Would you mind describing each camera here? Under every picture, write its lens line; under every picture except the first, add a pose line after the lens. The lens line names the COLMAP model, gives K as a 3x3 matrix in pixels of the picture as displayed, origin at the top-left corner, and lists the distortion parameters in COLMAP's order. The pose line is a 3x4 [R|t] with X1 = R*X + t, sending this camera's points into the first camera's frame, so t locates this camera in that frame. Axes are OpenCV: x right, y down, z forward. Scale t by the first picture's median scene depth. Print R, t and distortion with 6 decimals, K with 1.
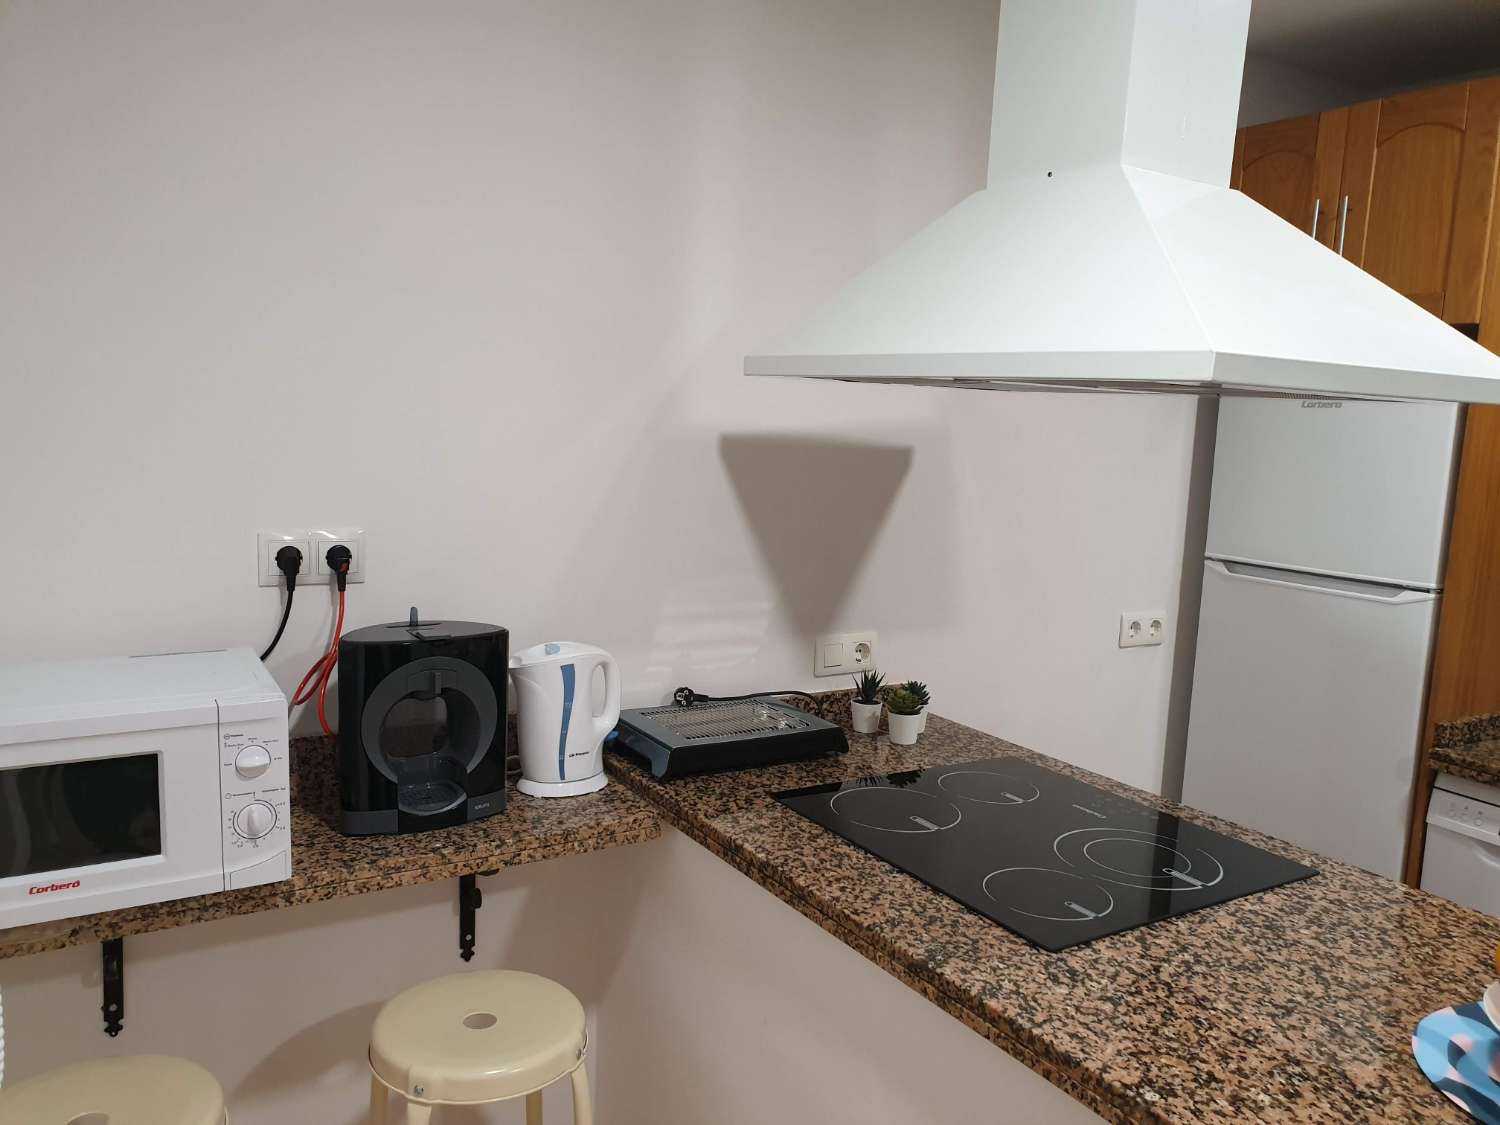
lens RADIAL K [[1169.4, 0, 748.9], [0, 1169.4, 566.0], [0, 0, 1]] dist [0.038772, -0.033597]
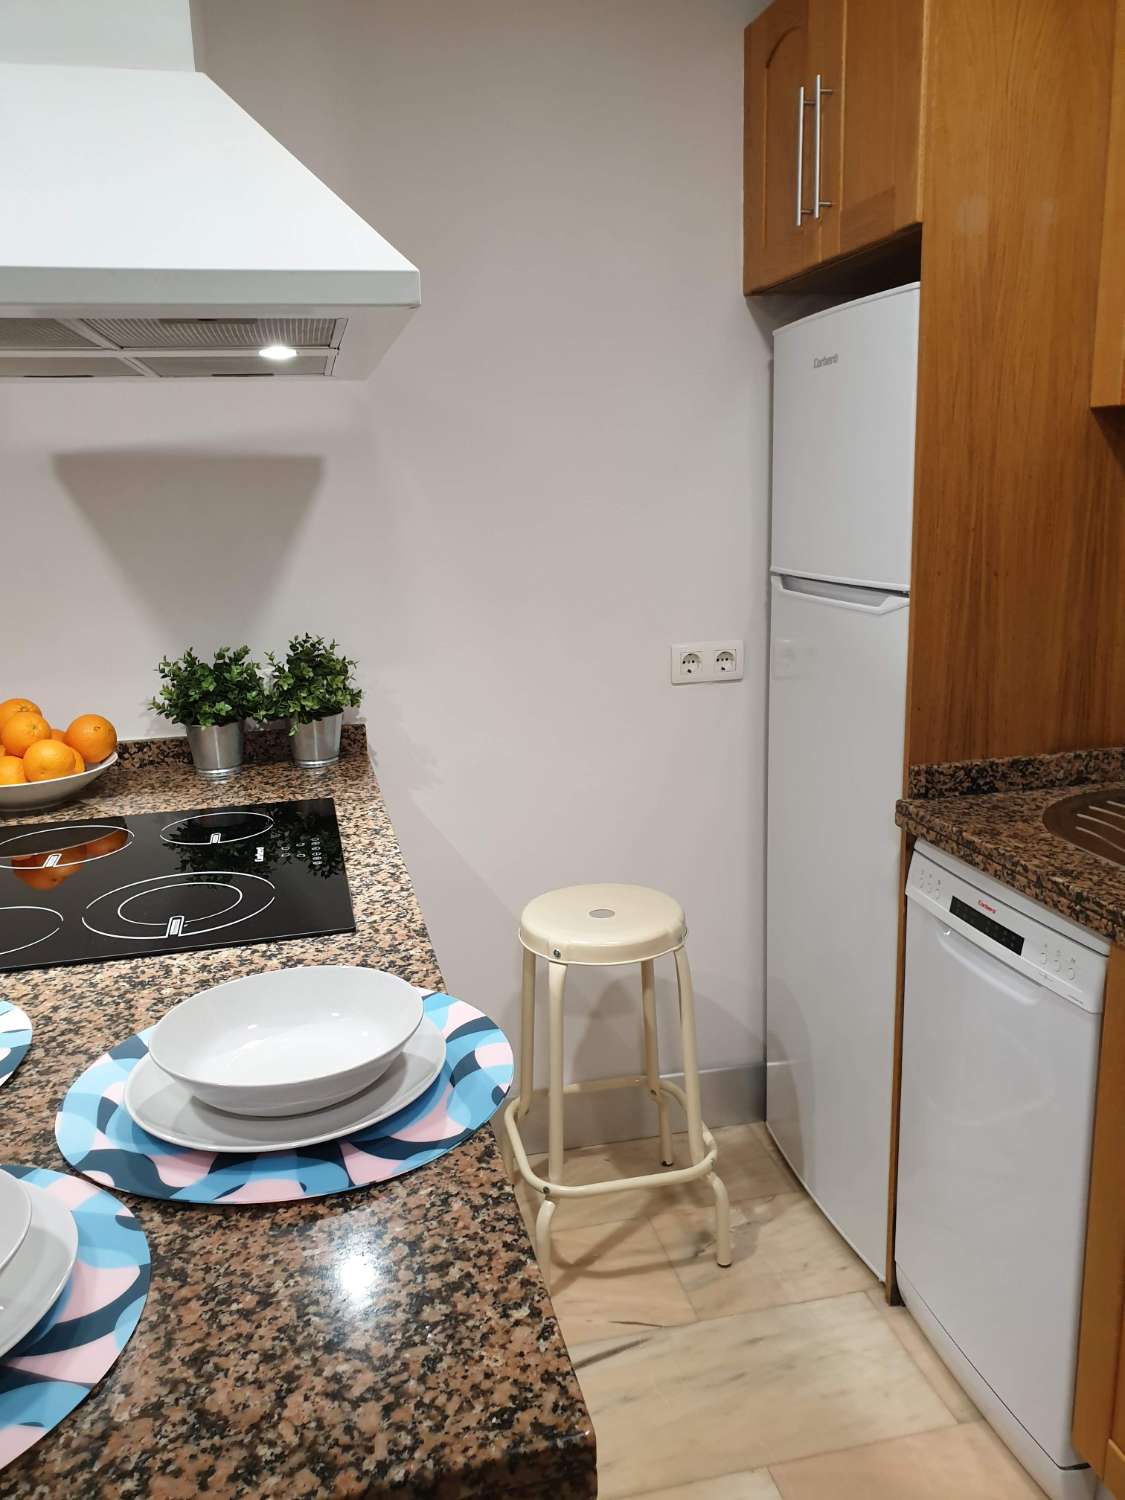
lens RADIAL K [[1169.4, 0, 556.9], [0, 1169.4, 744.1], [0, 0, 1]] dist [0.038772, -0.033597]
pose [[0.945510, -0.001085, -0.325590, 0.785185], [0.029290, 0.996223, 0.081738, 0.061743], [0.324272, -0.086820, 0.941971, 0.258022]]
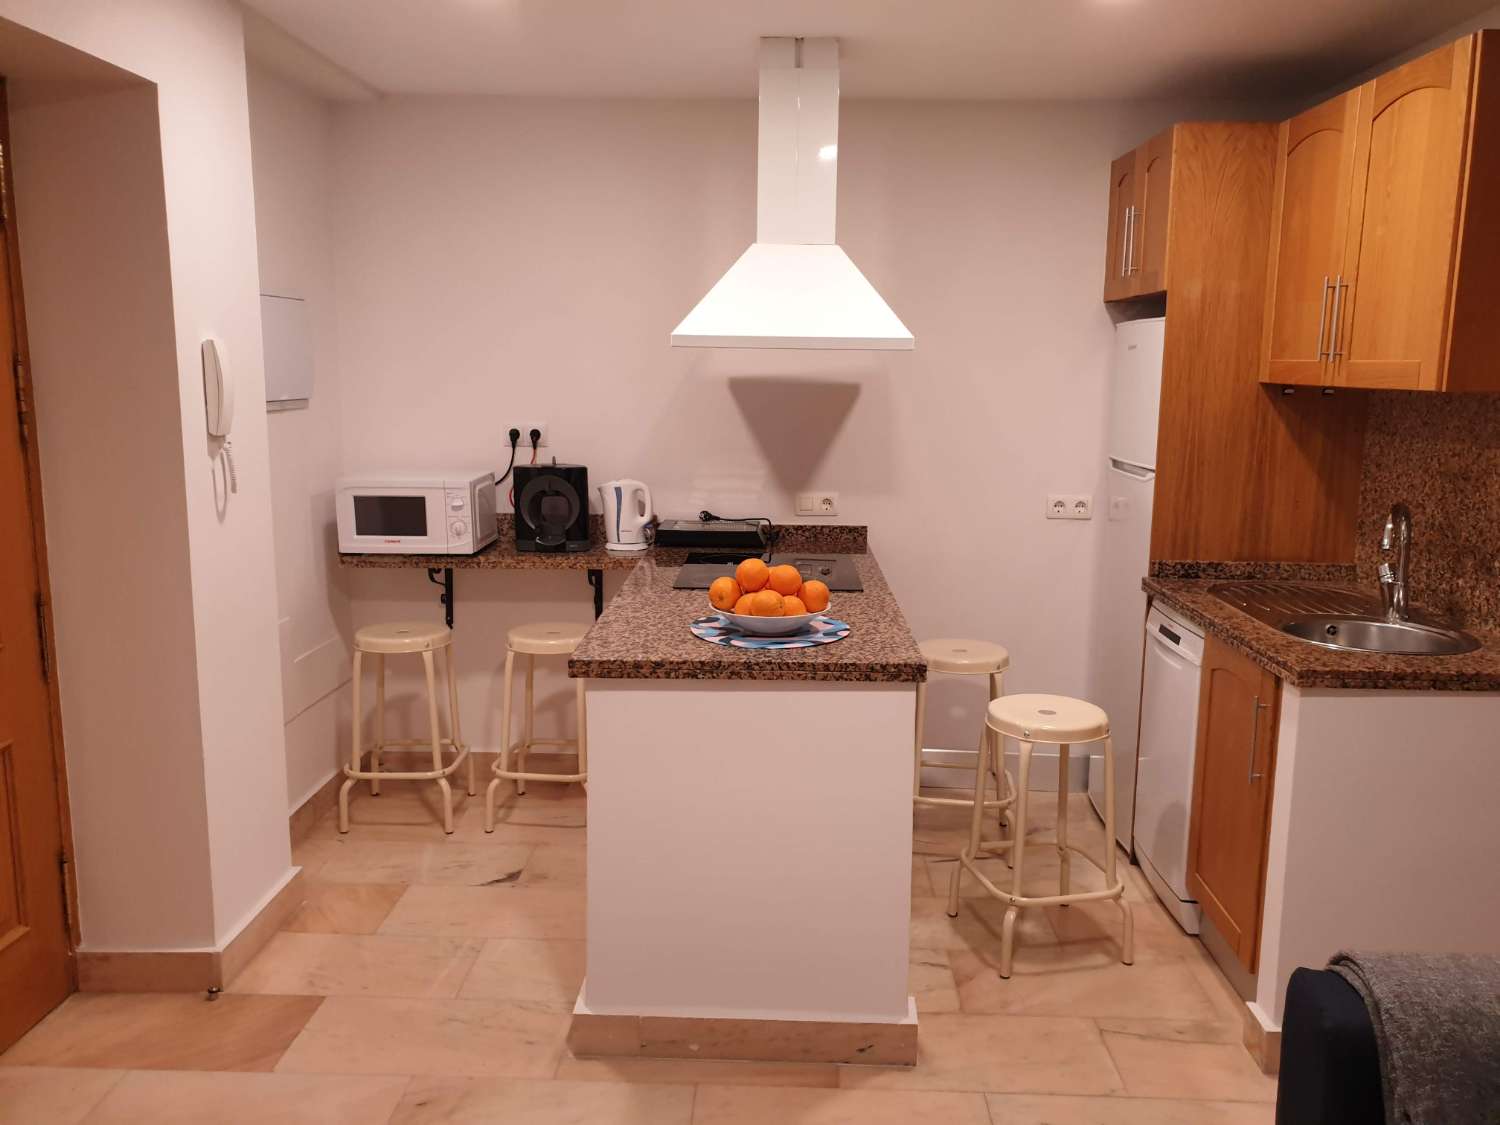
lens RADIAL K [[1169.4, 0, 768.1], [0, 1169.4, 561.8], [0, 0, 1]] dist [0.038772, -0.033597]
pose [[0.843515, 0.059656, -0.533782, 1.235419], [-0.047852, 0.998208, 0.035942, 0.133407], [0.534970, -0.004775, 0.844858, -0.654918]]
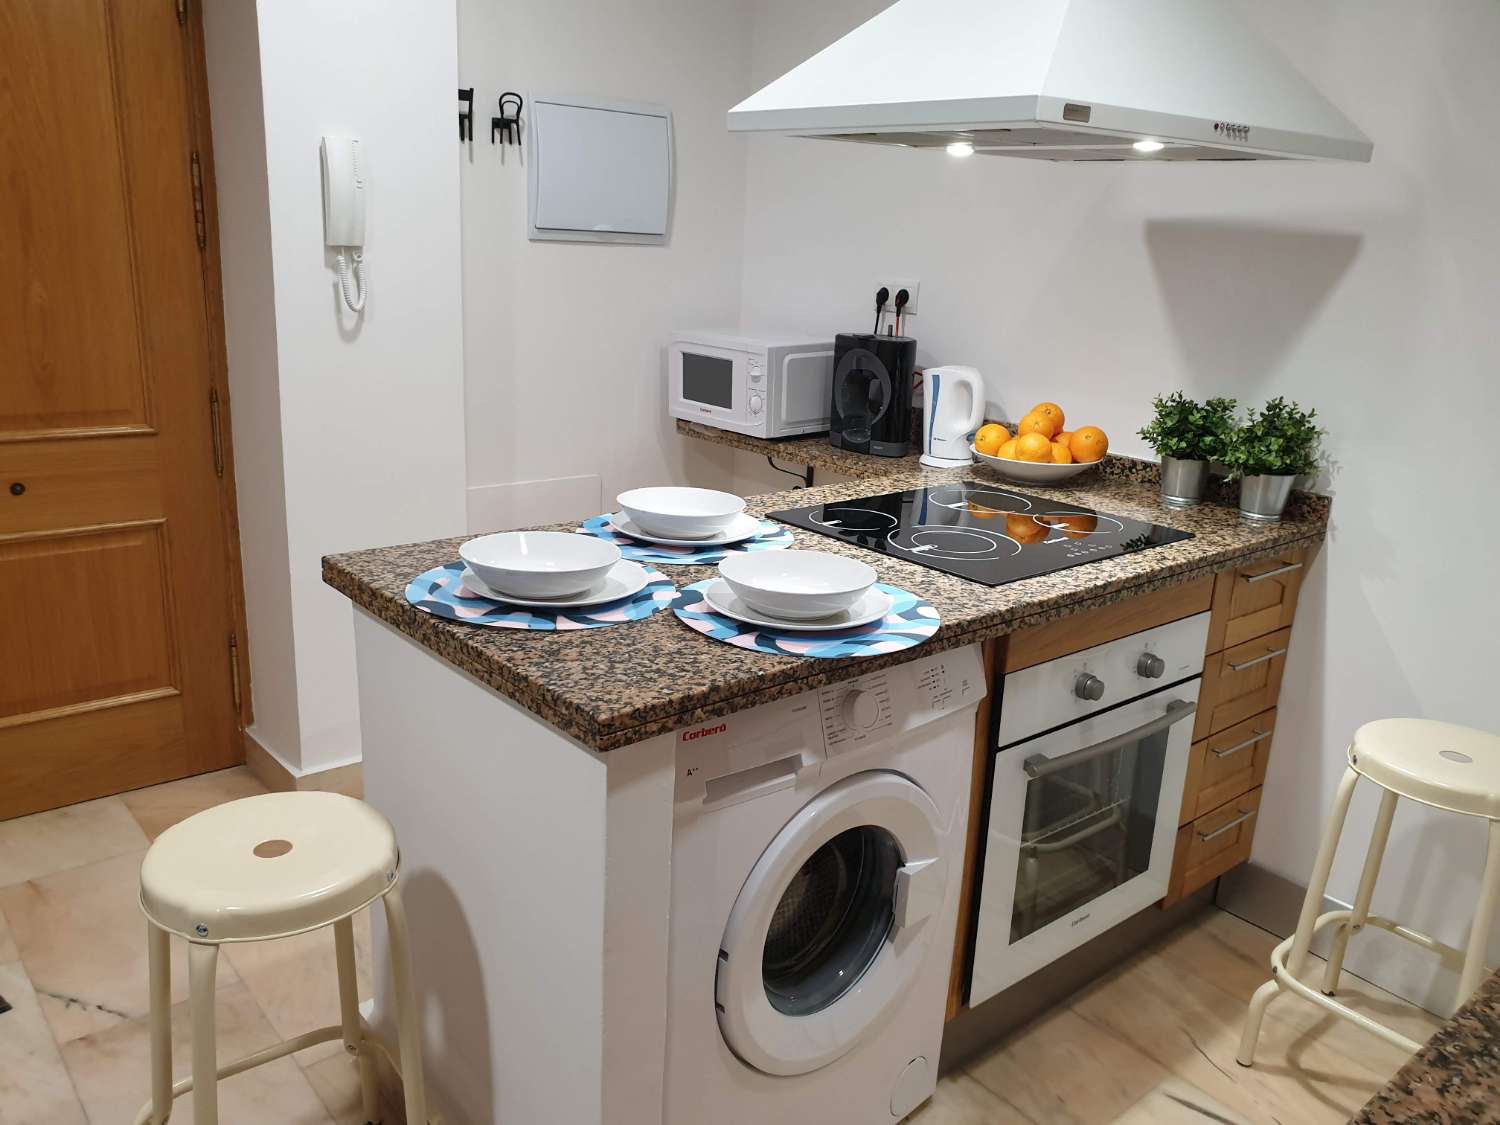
lens RADIAL K [[1169.4, 0, 738.4], [0, 1169.4, 576.1], [0, 0, 1]] dist [0.038772, -0.033597]
pose [[0.152757, 0.247151, -0.956860, 1.323855], [-0.170726, 0.960266, 0.220775, 0.045732], [0.973405, 0.129636, 0.188882, 0.501207]]
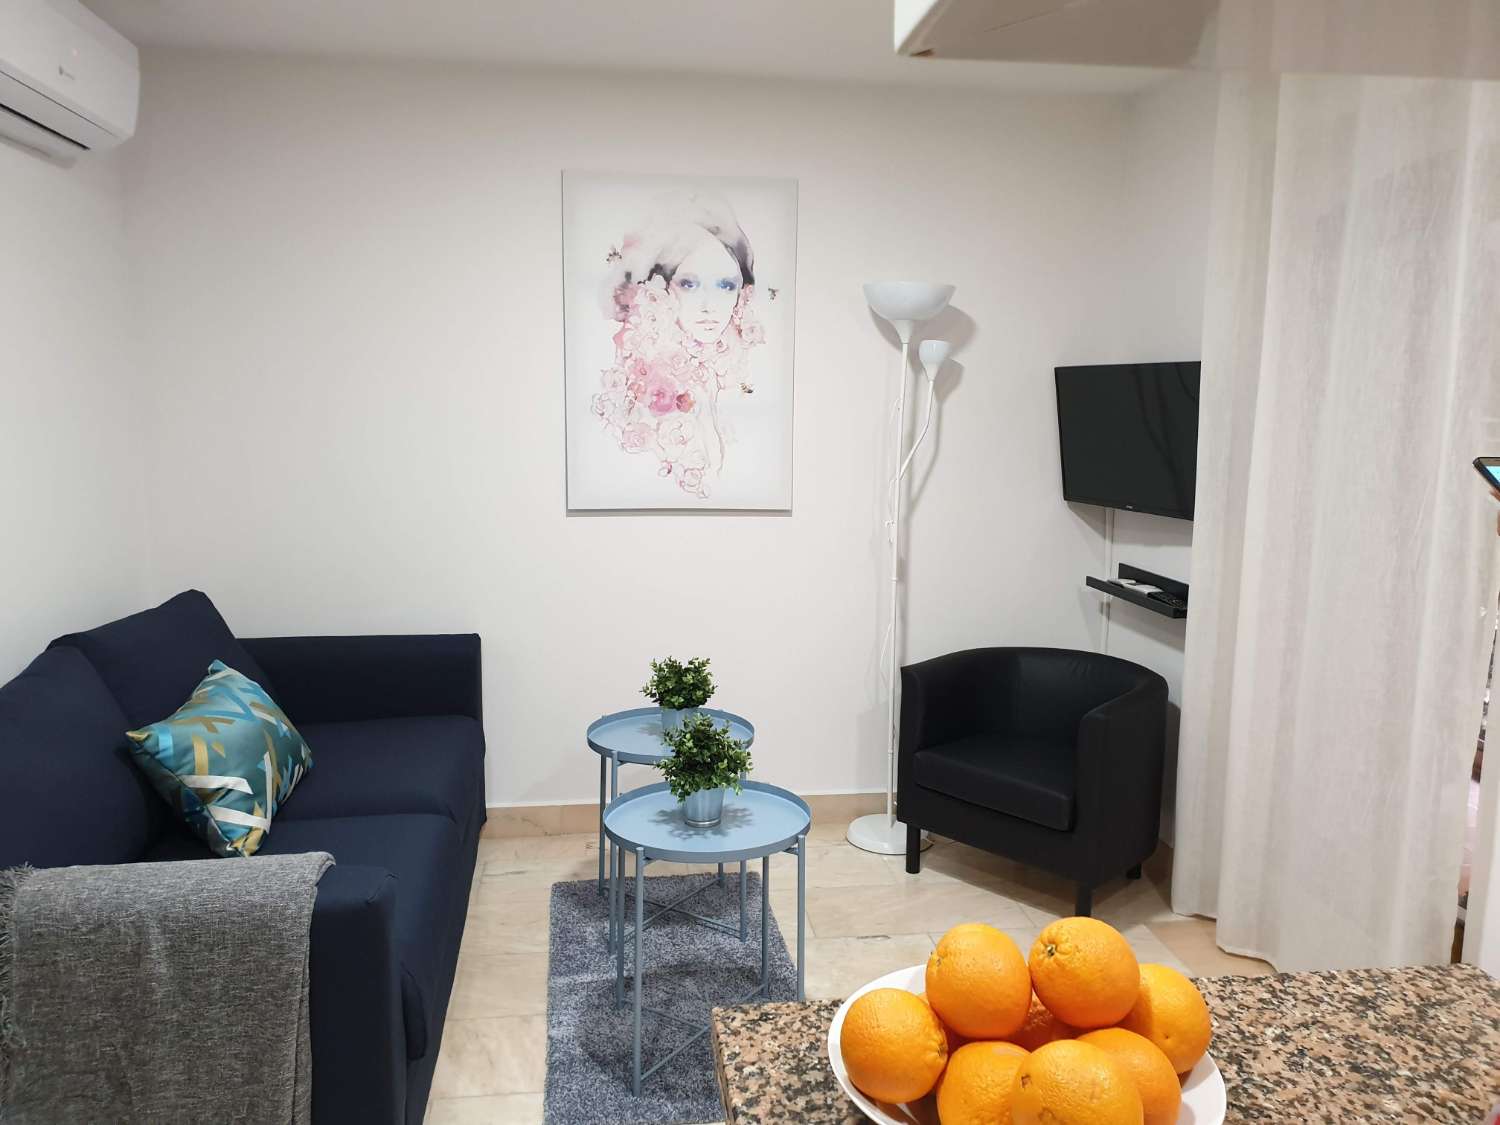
lens RADIAL K [[1169.4, 0, 760.6], [0, 1169.4, 577.0], [0, 0, 1]] dist [0.038772, -0.033597]
pose [[-0.918356, -0.113543, 0.379118, 0.470815], [0.000989, 0.957298, 0.289100, -0.078679], [-0.395755, 0.265872, -0.879028, 1.000141]]
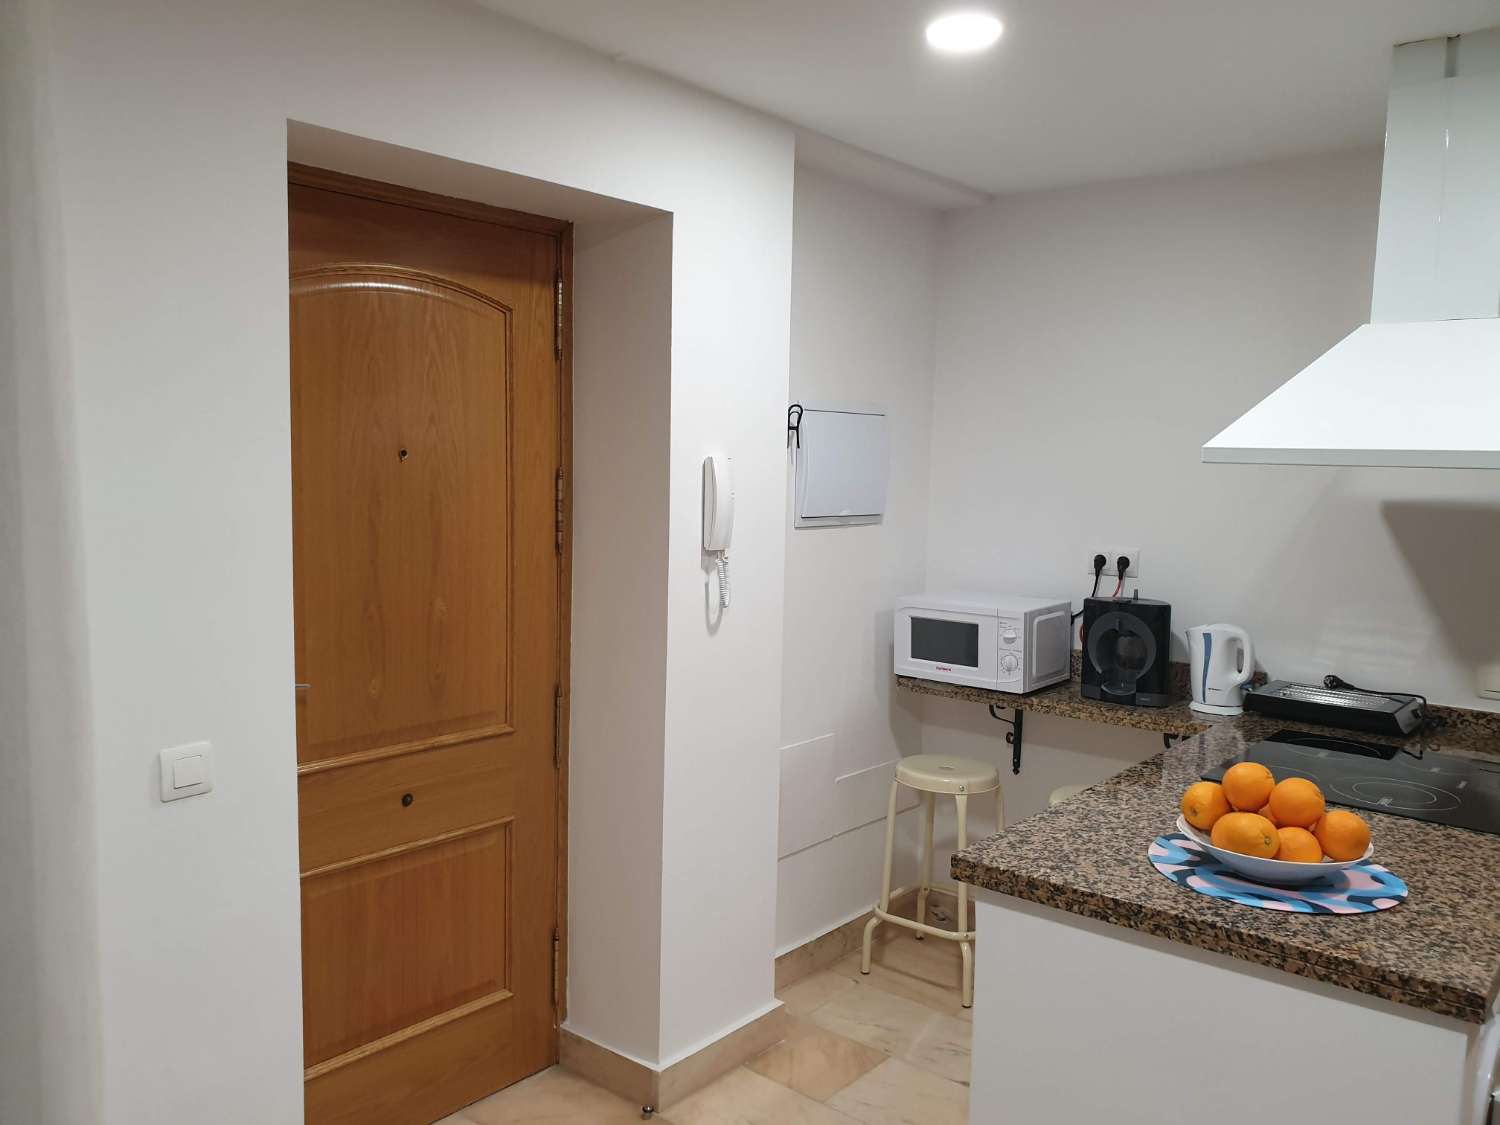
lens RADIAL K [[1169.4, 0, 746.1], [0, 1169.4, 569.9], [0, 0, 1]] dist [0.038772, -0.033597]
pose [[0.321380, 0.056522, -0.945262, 1.263652], [-0.131529, 0.991205, 0.014551, 0.057376], [0.937771, 0.119653, 0.325988, -0.201027]]
